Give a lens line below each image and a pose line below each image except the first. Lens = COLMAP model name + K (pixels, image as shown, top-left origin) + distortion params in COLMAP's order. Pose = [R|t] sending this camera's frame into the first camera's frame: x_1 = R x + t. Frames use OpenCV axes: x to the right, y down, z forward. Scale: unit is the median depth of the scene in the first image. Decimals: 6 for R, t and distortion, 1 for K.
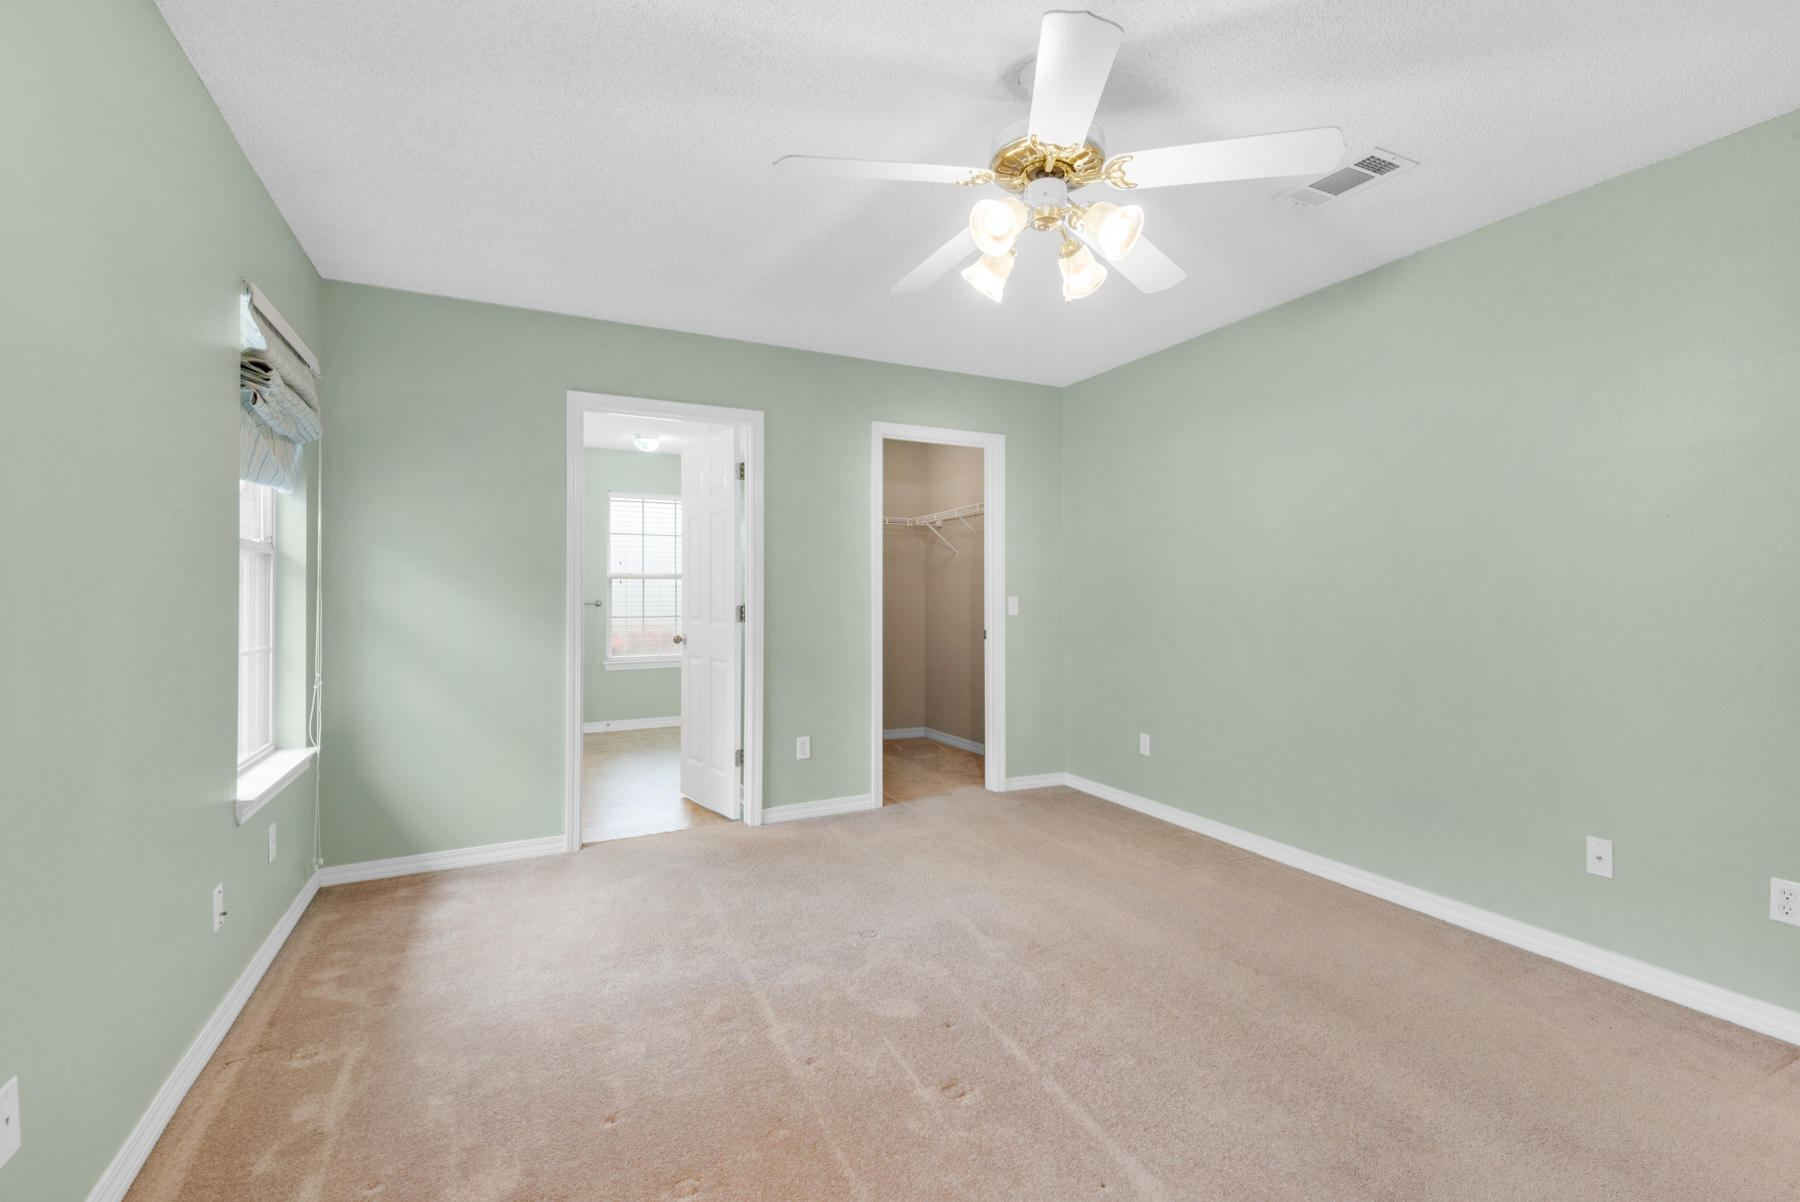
lens RADIAL K [[822.6, 0, 932.3], [0, 822.6, 575.1], [0, 0, 1]] dist [0.034030, -0.015042]
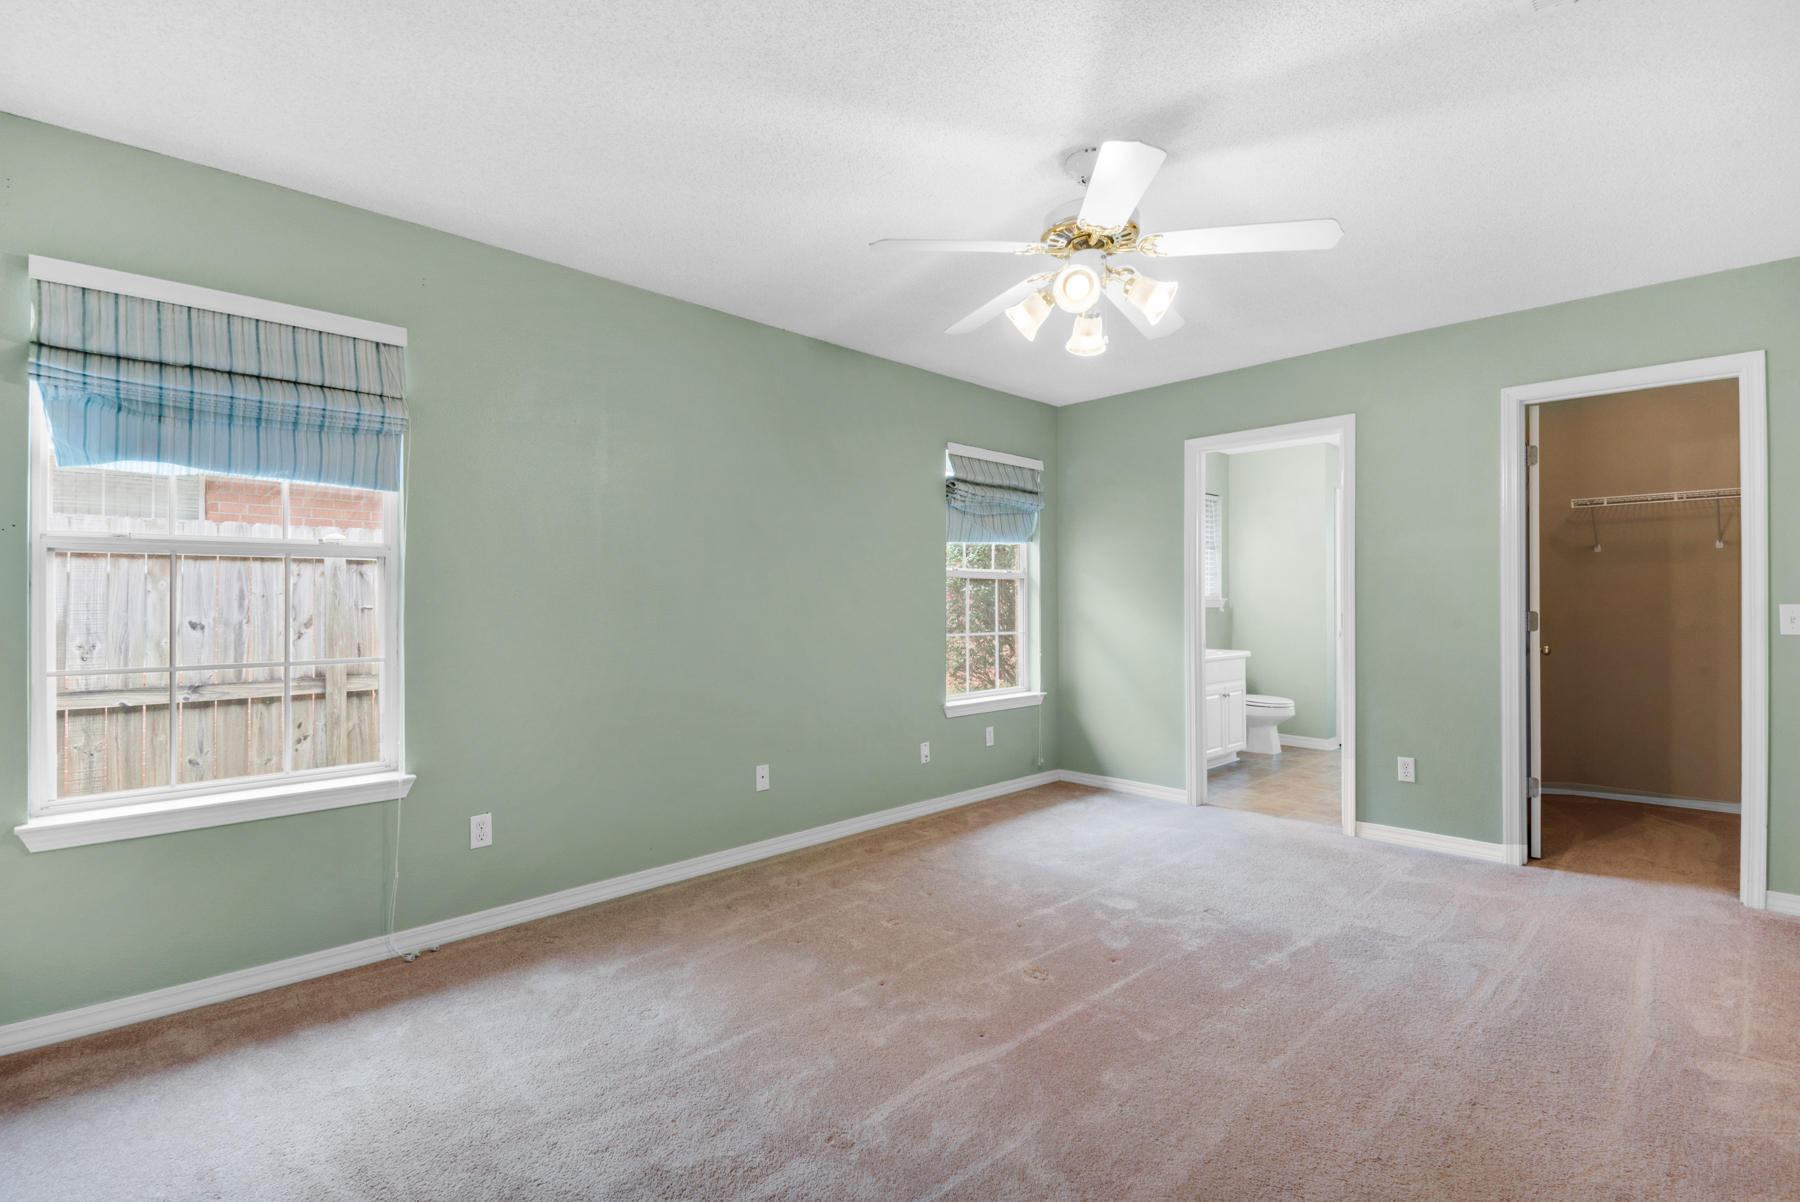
lens RADIAL K [[822.6, 0, 891.3], [0, 822.6, 601.0], [0, 0, 1]] dist [0.034030, -0.015042]
pose [[0.274629, 0.001885, -0.961548, 0.638943], [0.022042, 0.999723, 0.008255, 0.001457], [0.961298, -0.023462, 0.274512, 0.217872]]
